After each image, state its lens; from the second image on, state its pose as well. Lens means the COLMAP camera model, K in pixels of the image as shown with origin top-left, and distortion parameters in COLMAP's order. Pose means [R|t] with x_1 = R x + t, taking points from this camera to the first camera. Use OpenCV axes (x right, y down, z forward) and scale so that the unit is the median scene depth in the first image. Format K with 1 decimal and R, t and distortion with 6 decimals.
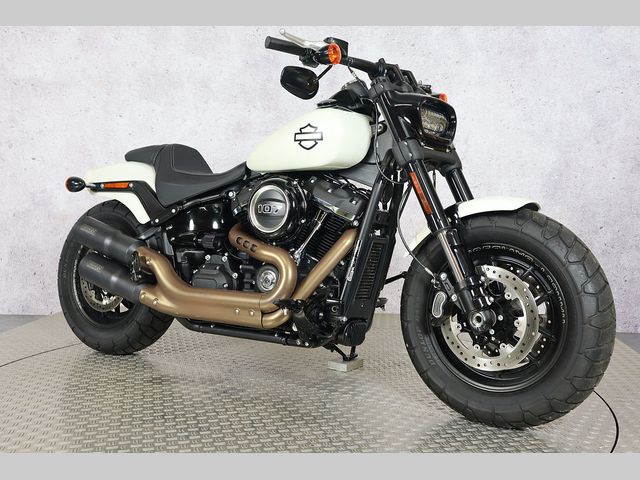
lens RADIAL K [[669.4, 0, 321.7], [0, 669.4, 221.6], [0, 0, 1]] dist [0.027744, 0.000000]
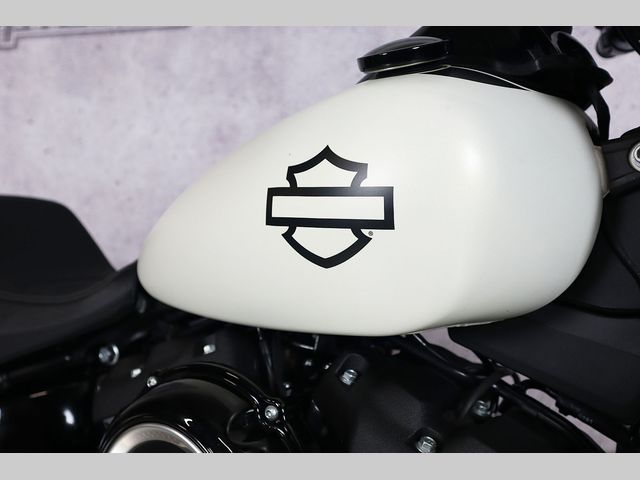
lens RADIAL K [[618.7, 0, 318.7], [0, 618.7, 237.2], [0, 0, 1]] dist [0.017801, 0.000000]
pose [[0.998088, -0.024285, -0.056831, -0.010601], [0.026818, 0.998661, 0.044237, -0.124006], [0.055681, -0.045677, 0.997403, 0.783686]]
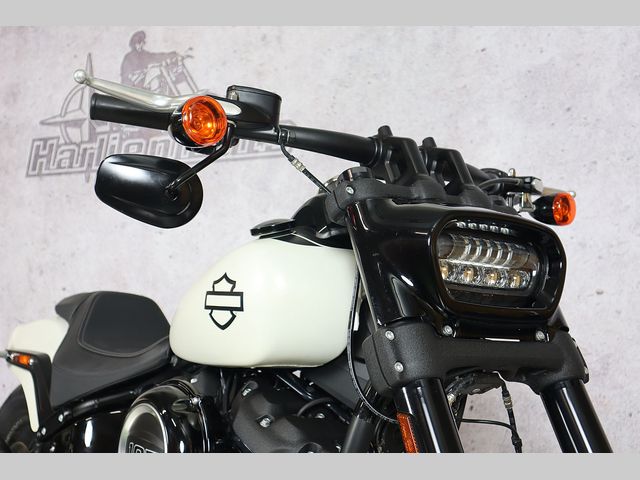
lens RADIAL K [[708.0, 0, 318.1], [0, 708.0, 239.2], [0, 0, 1]] dist [0.043987, 0.000000]
pose [[0.952886, -0.020095, -0.302662, 0.189672], [-0.014477, 0.993653, -0.111552, -0.113501], [0.302983, 0.110678, 0.946547, 0.540242]]
